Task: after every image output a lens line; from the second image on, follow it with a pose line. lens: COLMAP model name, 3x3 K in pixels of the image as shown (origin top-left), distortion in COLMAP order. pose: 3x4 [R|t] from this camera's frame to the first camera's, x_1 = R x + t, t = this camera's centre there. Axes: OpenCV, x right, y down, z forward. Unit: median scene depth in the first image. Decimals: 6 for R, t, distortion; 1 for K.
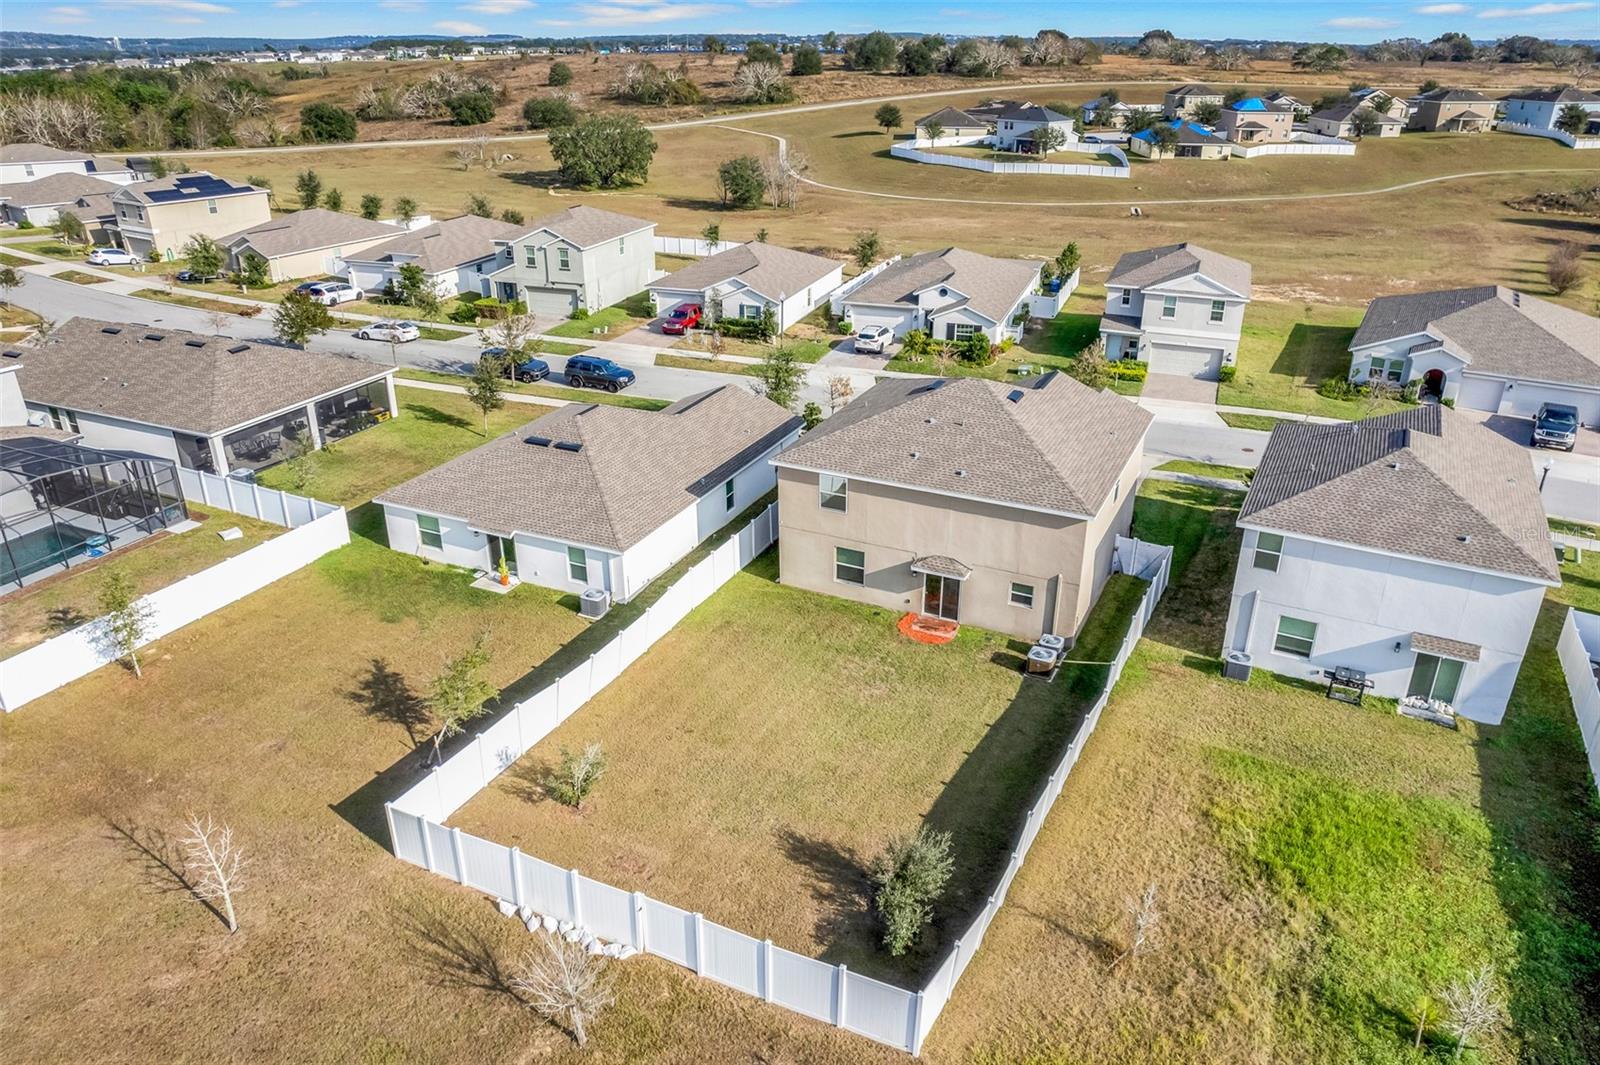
lens RADIAL K [[1043.6, 0, 802.2], [0, 1043.6, 533.4], [0, 0, 1]] dist [-0.058218, 0.051351]
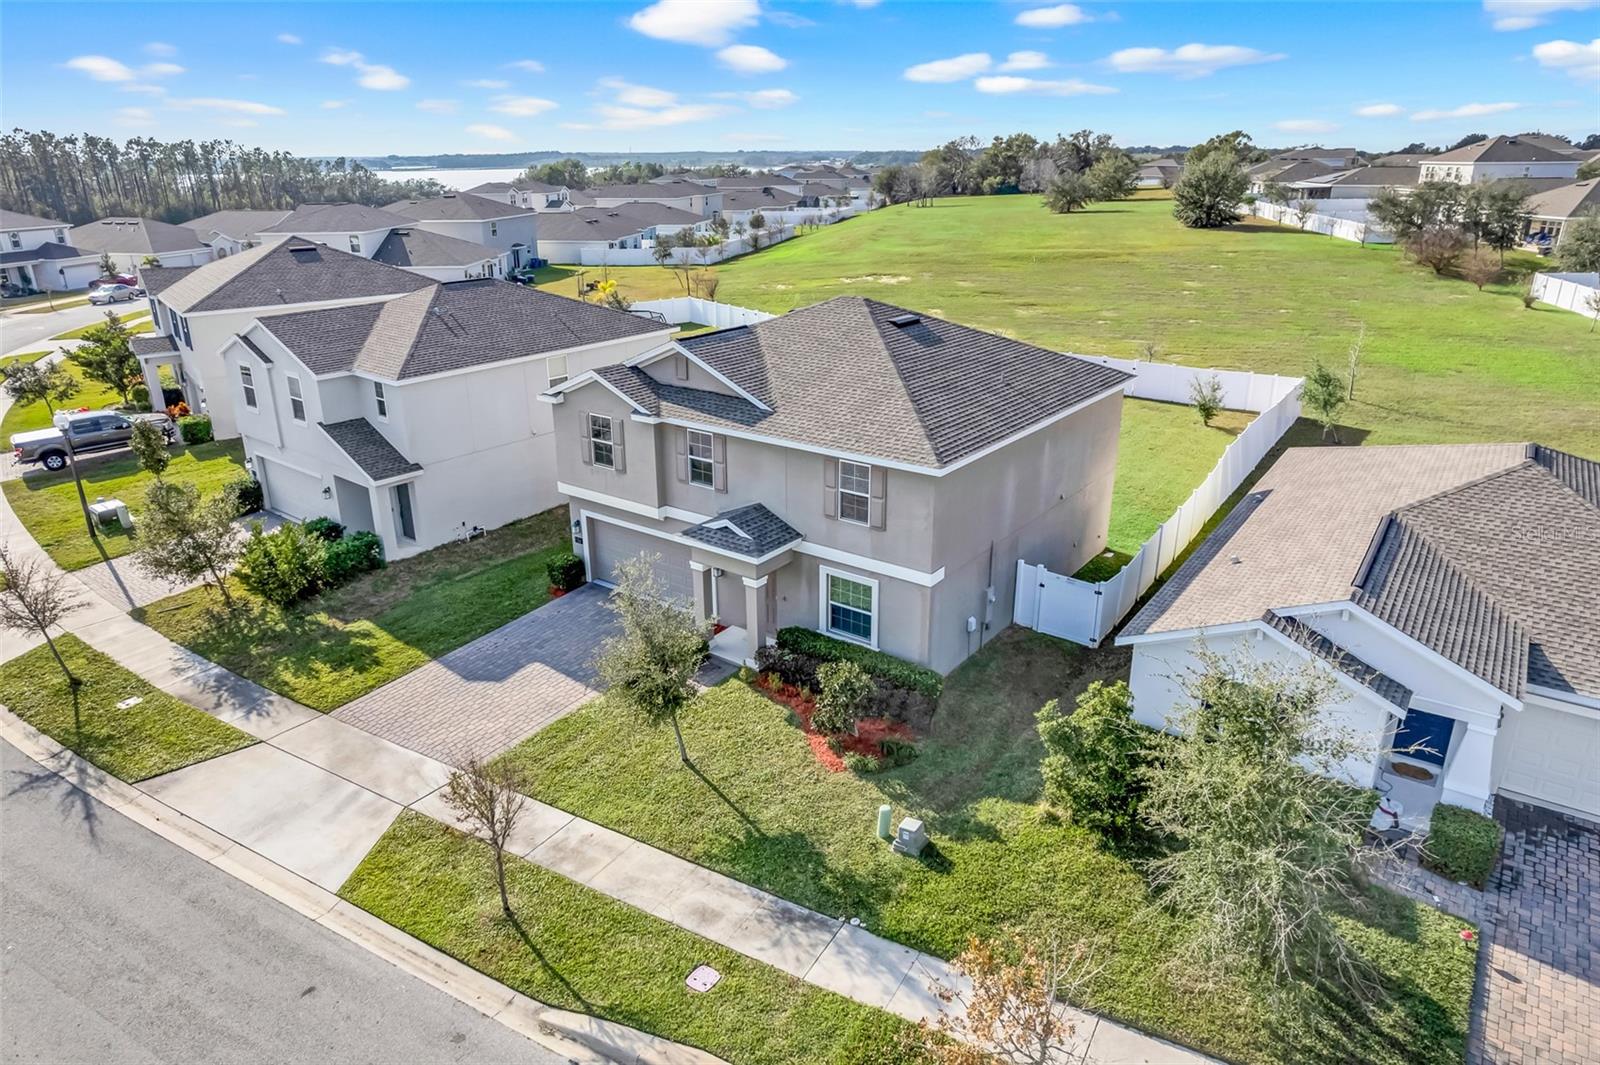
lens RADIAL K [[1043.6, 0, 809.5], [0, 1043.6, 527.0], [0, 0, 1]] dist [-0.058218, 0.051351]
pose [[-0.984526, -0.049340, 0.168151, 0.081998], [0.087310, 0.693856, 0.714801, -0.681992], [-0.151941, 0.718421, -0.678811, 1.995266]]
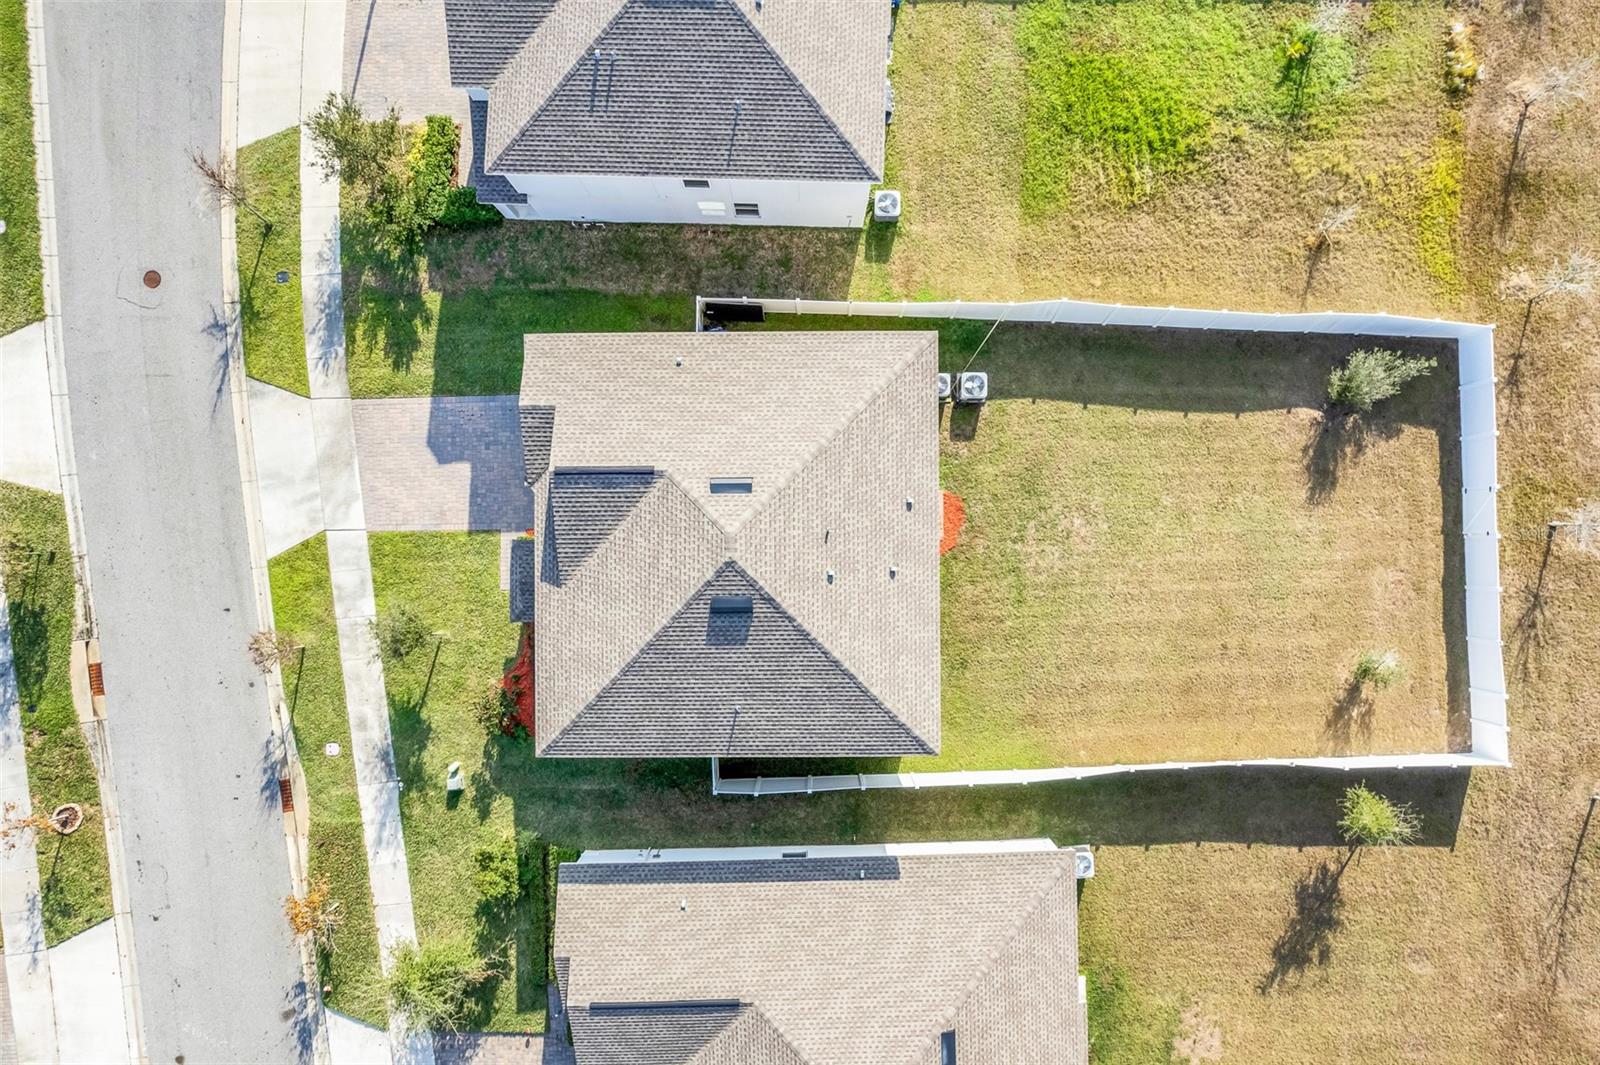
lens RADIAL K [[1043.6, 0, 795.8], [0, 1043.6, 532.6], [0, 0, 1]] dist [-0.058218, 0.051351]
pose [[-0.443688, -0.896143, 0.008354, 0.186025], [0.409609, -0.194492, 0.891287, -0.926087], [-0.797096, 0.398875, 0.453362, 0.801069]]
